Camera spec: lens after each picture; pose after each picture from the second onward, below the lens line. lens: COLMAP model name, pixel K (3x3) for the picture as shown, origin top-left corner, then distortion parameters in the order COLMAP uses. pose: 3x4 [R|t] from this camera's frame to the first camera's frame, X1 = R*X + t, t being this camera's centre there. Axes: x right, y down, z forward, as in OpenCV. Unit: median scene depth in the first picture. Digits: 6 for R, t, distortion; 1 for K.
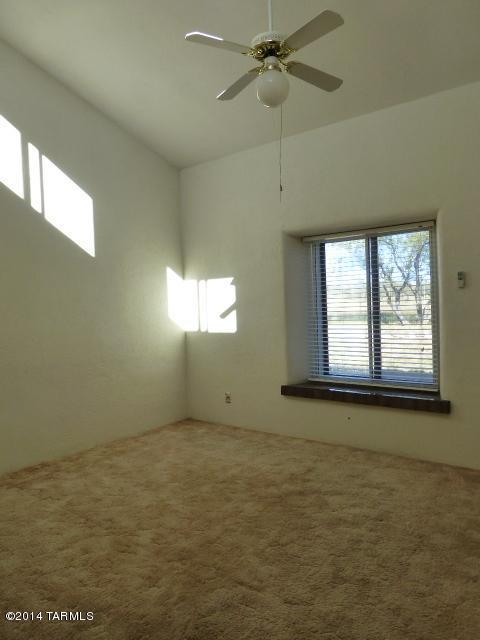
lens RADIAL K [[465.0, 0, 243.8], [0, 465.0, 318.5], [0, 0, 1]] dist [-0.007544, -0.004206]
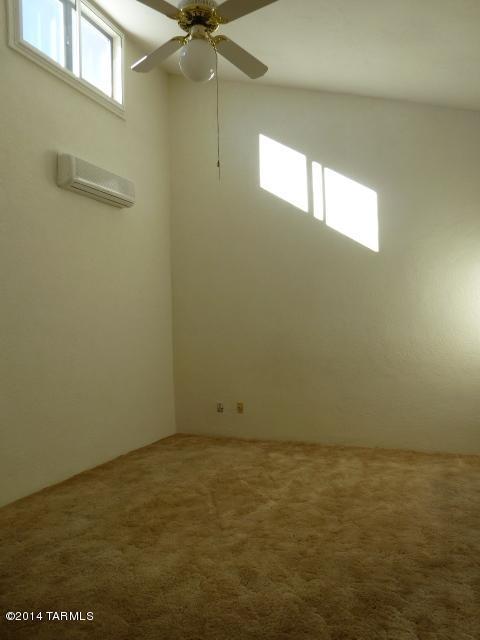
lens RADIAL K [[465.0, 0, 243.8], [0, 465.0, 318.5], [0, 0, 1]] dist [-0.007544, -0.004206]
pose [[0.253894, 0.016157, -0.967097, 0.605446], [-0.008708, 0.999858, 0.014418, -0.006402], [0.967193, 0.004761, 0.253999, 0.539546]]
